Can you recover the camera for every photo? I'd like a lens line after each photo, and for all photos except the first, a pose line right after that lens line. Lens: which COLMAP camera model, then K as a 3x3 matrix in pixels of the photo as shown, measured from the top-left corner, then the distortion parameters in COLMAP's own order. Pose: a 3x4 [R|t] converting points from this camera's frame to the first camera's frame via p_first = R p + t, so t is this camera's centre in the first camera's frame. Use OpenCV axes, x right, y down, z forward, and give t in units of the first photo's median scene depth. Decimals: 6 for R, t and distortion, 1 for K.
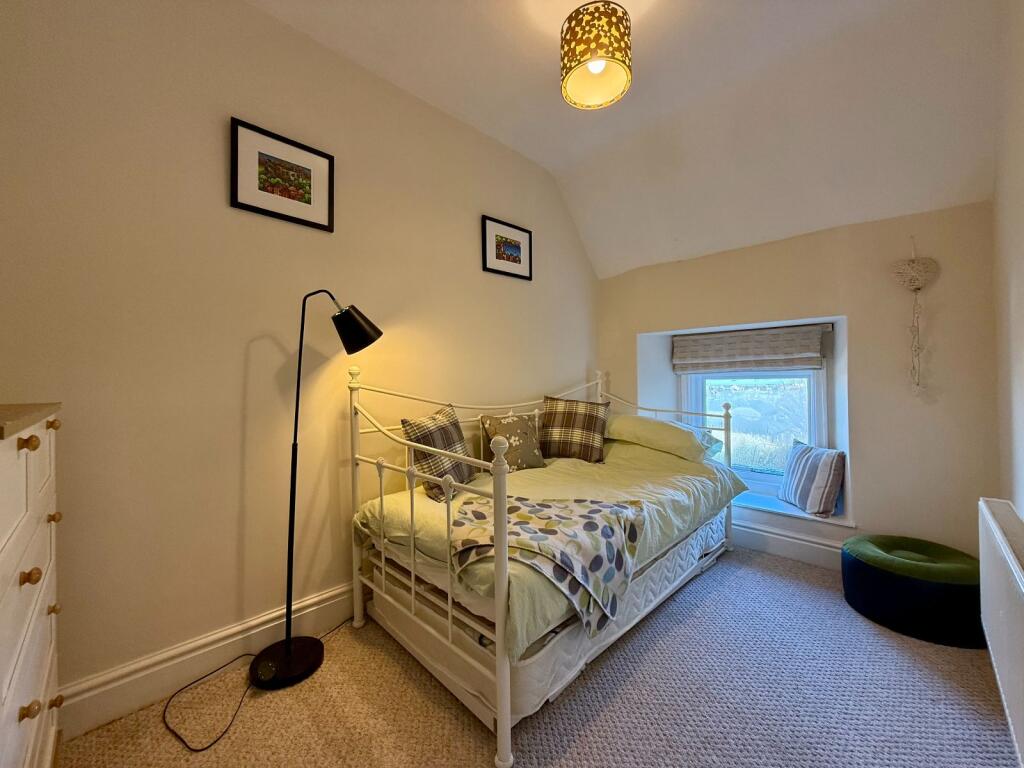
lens RADIAL K [[408.2, 0, 508.4], [0, 408.2, 384.9], [0, 0, 1]] dist [-0.001571, 0.000242]
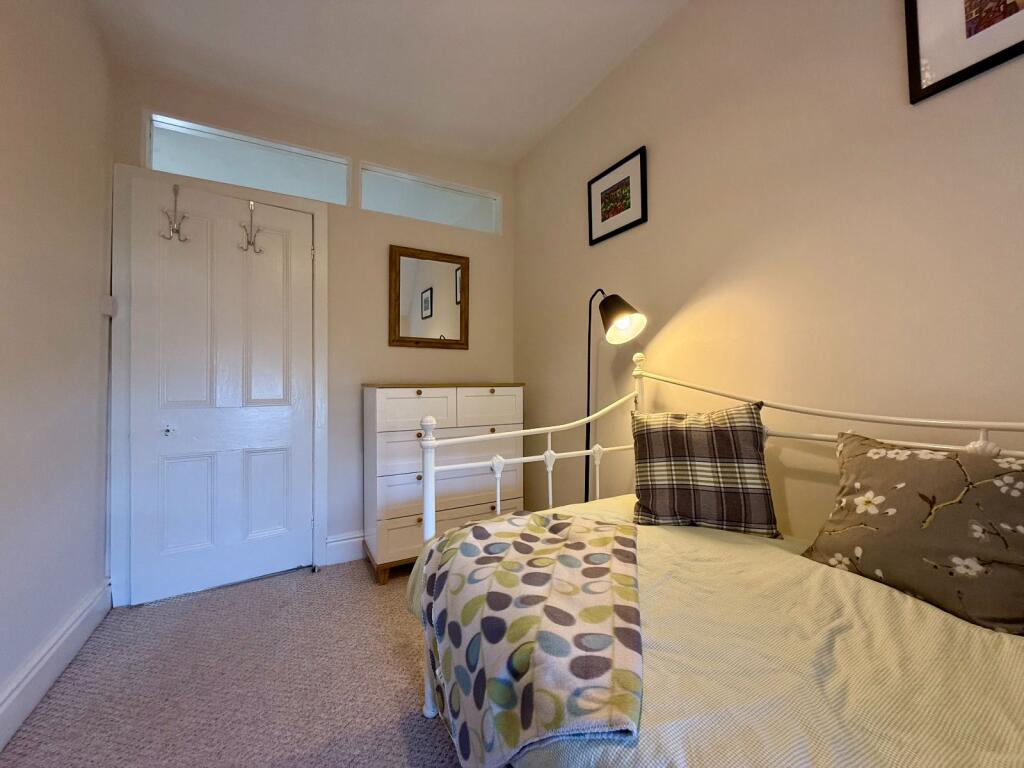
lens RADIAL K [[408.2, 0, 518.1], [0, 408.2, 381.3], [0, 0, 1]] dist [-0.001571, 0.000242]
pose [[-0.260998, 0.006915, -0.965315, 0.699860], [0.003858, 0.999974, 0.006120, 0.016311], [0.965332, -0.002126, -0.261018, 1.068194]]
